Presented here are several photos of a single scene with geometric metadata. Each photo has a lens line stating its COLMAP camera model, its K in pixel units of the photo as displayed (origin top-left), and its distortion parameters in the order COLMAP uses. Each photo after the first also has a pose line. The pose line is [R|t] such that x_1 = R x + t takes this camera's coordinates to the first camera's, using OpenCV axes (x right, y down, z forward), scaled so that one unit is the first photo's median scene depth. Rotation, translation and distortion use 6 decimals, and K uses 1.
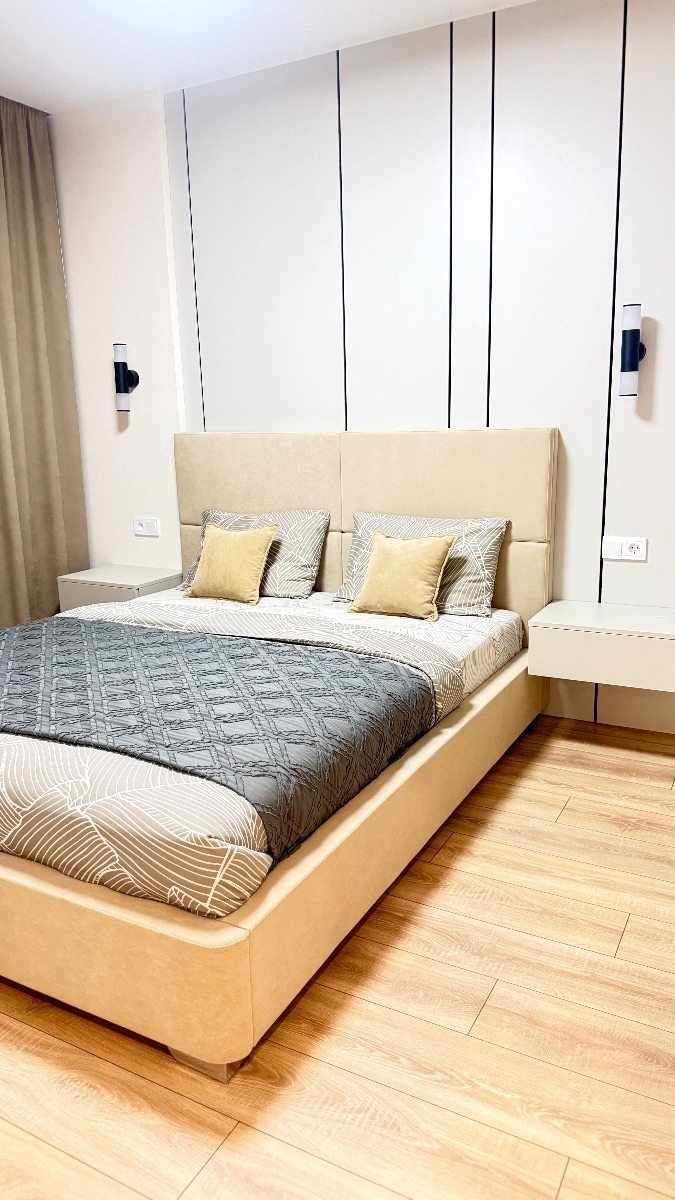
lens RADIAL K [[838.6, 0, 332.3], [0, 838.6, 605.7], [0, 0, 1]] dist [0.151579, -0.243710]
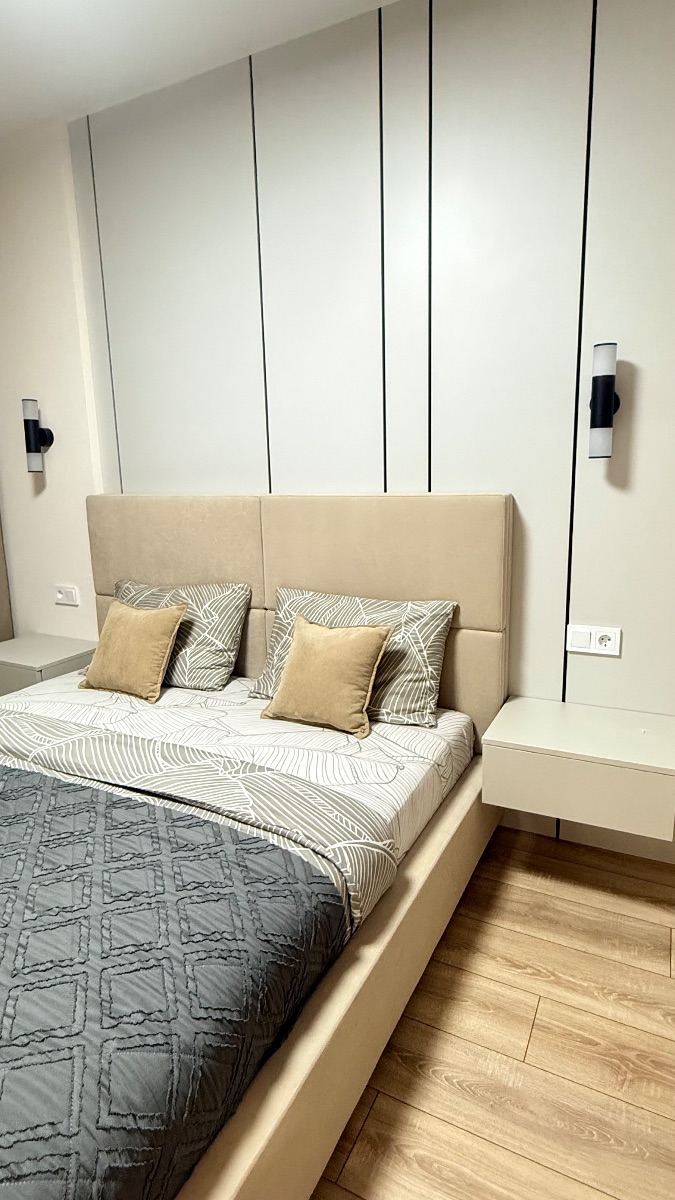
lens RADIAL K [[643.6, 0, 337.5], [0, 643.6, 600.0], [0, 0, 1]] dist [-0.002063, 0.000271]
pose [[0.999686, -0.003652, 0.024780, 0.080366], [0.004164, 0.999778, -0.020637, -0.096583], [-0.024699, 0.020734, 0.999480, 0.388654]]
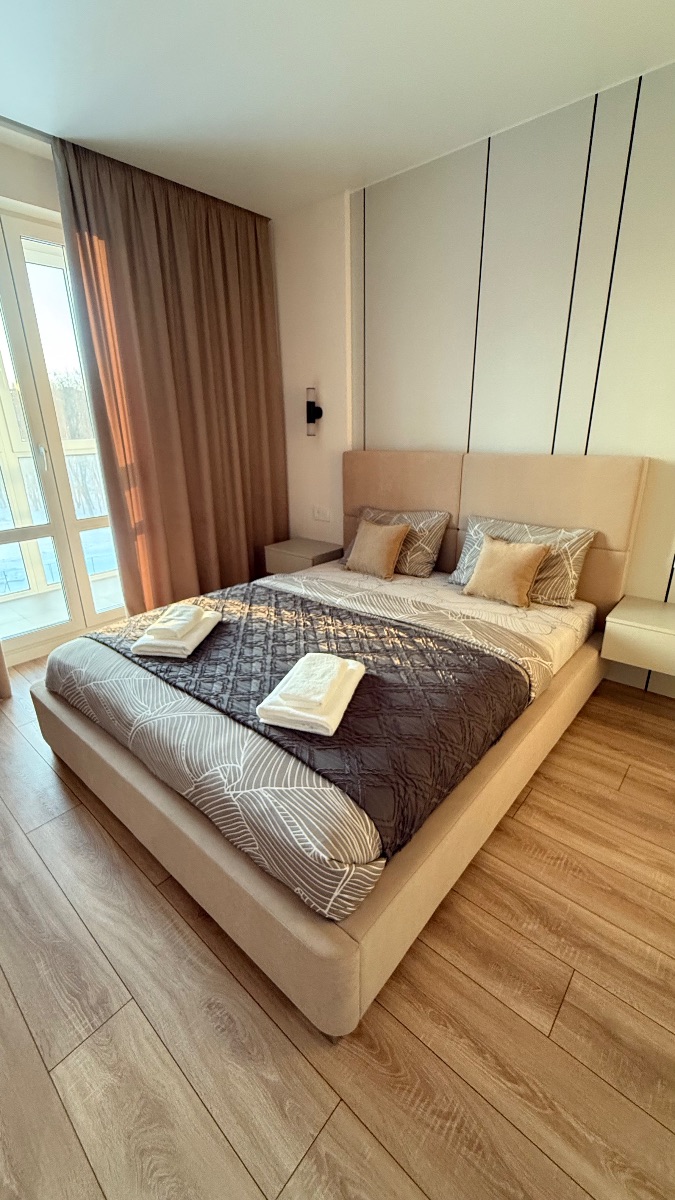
lens RADIAL K [[481.5, 0, 337.5], [0, 481.5, 600.0], [0, 0, 1]] dist [0.000524, 0.000169]
pose [[0.976954, 0.080008, -0.197889, -0.019144], [-0.054282, 0.989739, 0.132174, -0.077646], [0.206433, -0.118386, 0.971272, 0.219243]]
